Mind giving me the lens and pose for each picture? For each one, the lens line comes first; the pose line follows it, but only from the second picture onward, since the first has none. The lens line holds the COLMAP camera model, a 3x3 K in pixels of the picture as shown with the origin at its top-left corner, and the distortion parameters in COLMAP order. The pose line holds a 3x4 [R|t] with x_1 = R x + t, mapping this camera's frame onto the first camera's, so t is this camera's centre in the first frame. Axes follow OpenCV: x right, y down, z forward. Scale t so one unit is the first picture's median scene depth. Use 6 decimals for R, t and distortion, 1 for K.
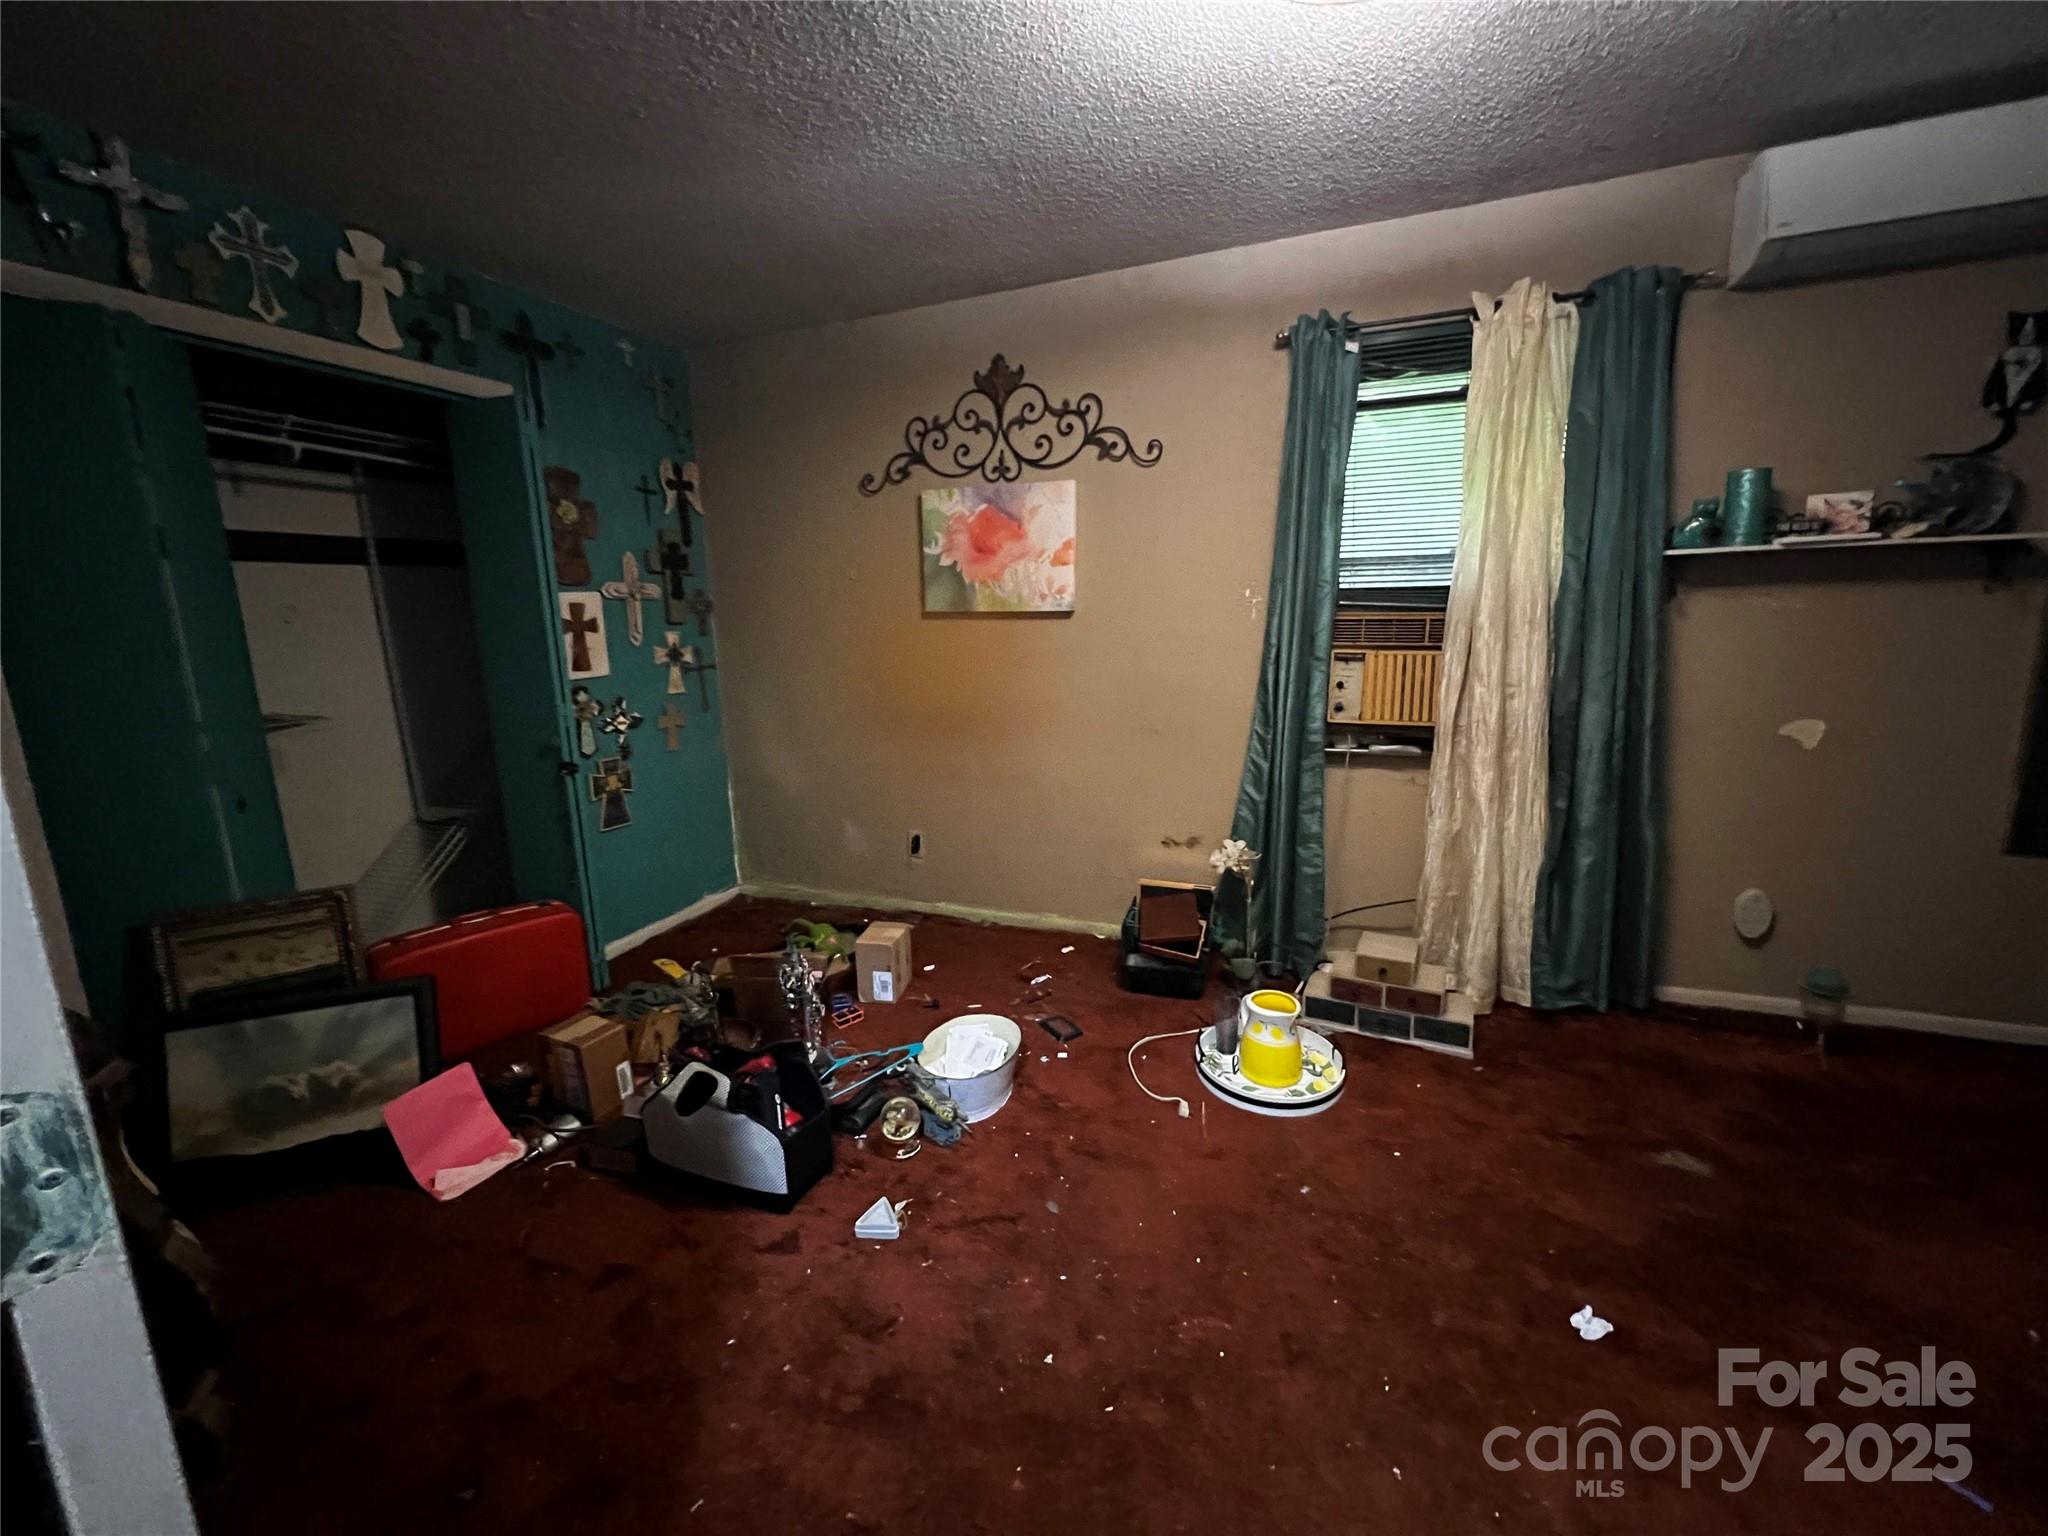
lens RADIAL K [[826.2, 0, 1022.5], [0, 826.2, 767.6], [0, 0, 1]] dist [0.000468, 0.000075]
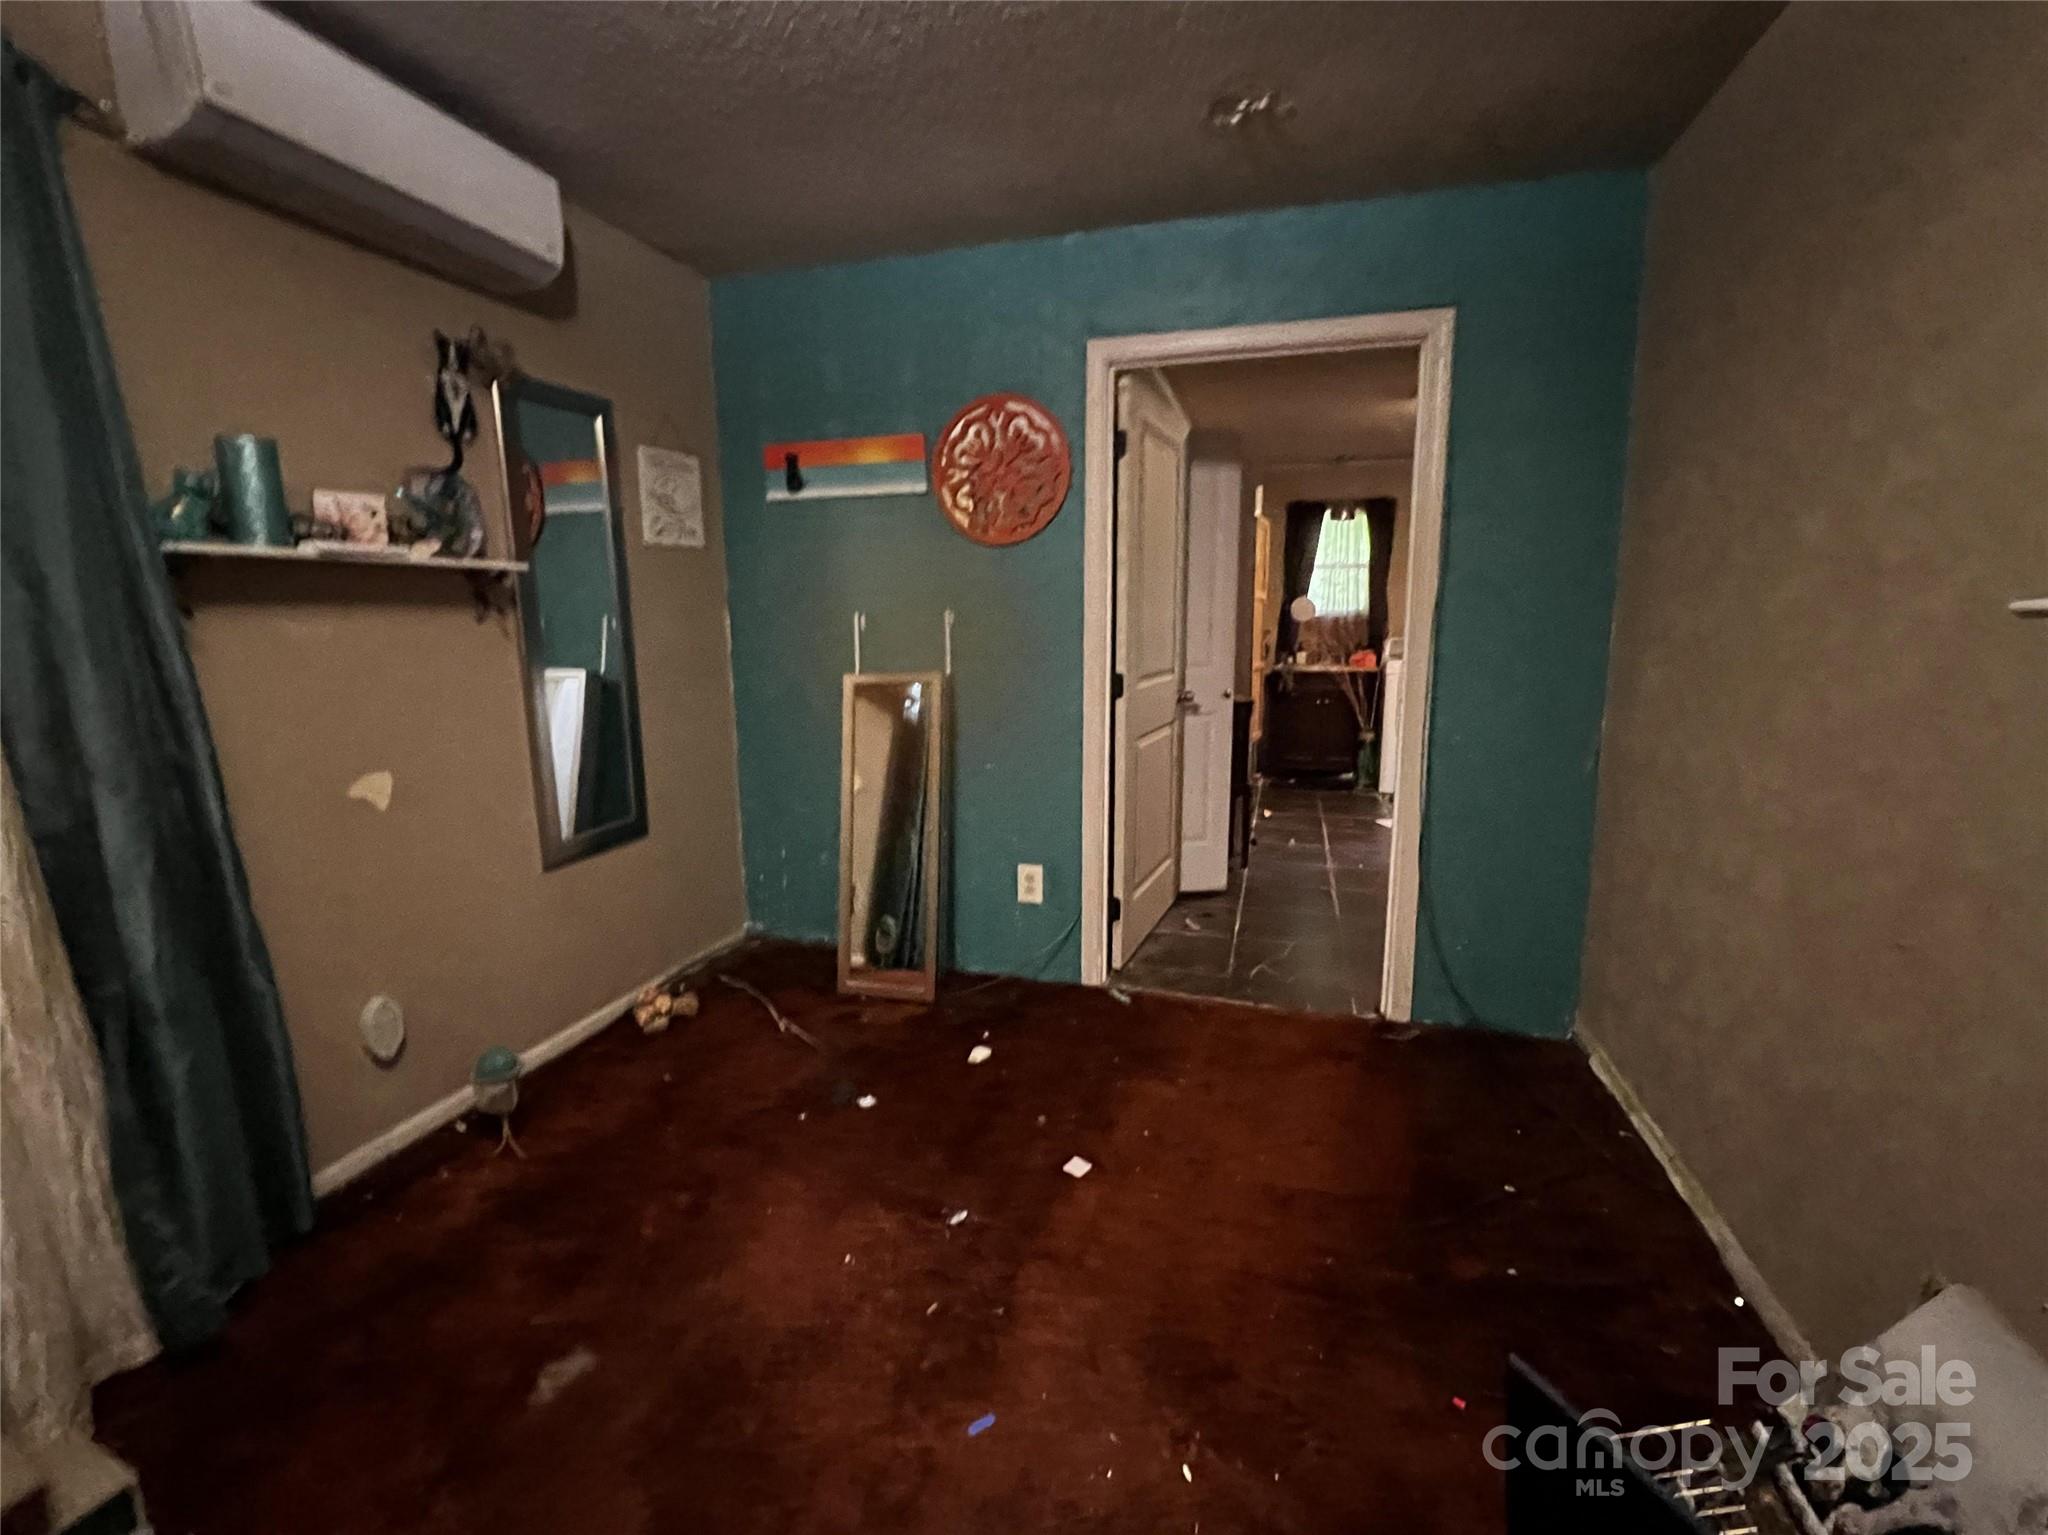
lens RADIAL K [[882.7, 0, 1034.4], [0, 882.7, 766.5], [0, 0, 1]] dist [-0.017065, 0.000287]
pose [[-0.074948, -0.135324, 0.987963, 0.068838], [0.199550, 0.968674, 0.147820, -0.067932], [-0.977017, 0.208227, -0.045596, 0.441814]]
